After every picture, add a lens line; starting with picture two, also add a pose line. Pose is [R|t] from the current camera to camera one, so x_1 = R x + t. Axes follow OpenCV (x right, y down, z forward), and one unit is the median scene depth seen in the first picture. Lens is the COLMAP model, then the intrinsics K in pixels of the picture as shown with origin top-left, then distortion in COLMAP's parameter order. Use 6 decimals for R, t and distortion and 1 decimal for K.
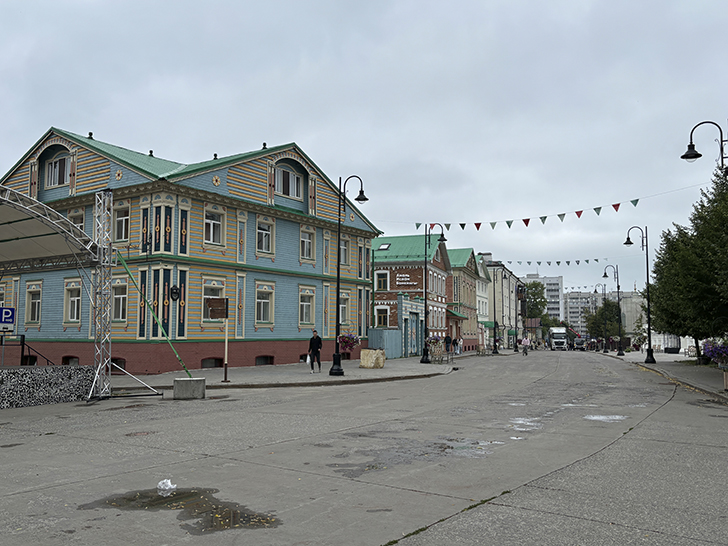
lens RADIAL K [[638.7, 0, 362.5], [0, 638.7, 284.5], [0, 0, 1]] dist [0.104667, -0.004744]
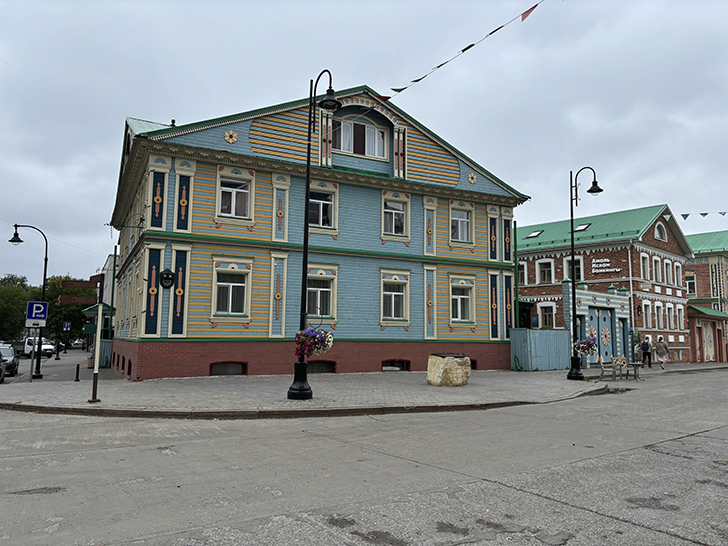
lens RADIAL K [[540.9, 0, 362.0], [0, 540.9, 272.4], [0, 0, 1]] dist [0.077199, -0.090107]
pose [[0.872486, -0.051493, -0.485919, 0.186348], [0.029937, 0.998197, -0.052026, 0.036266], [0.487722, 0.030845, 0.872454, 0.406550]]
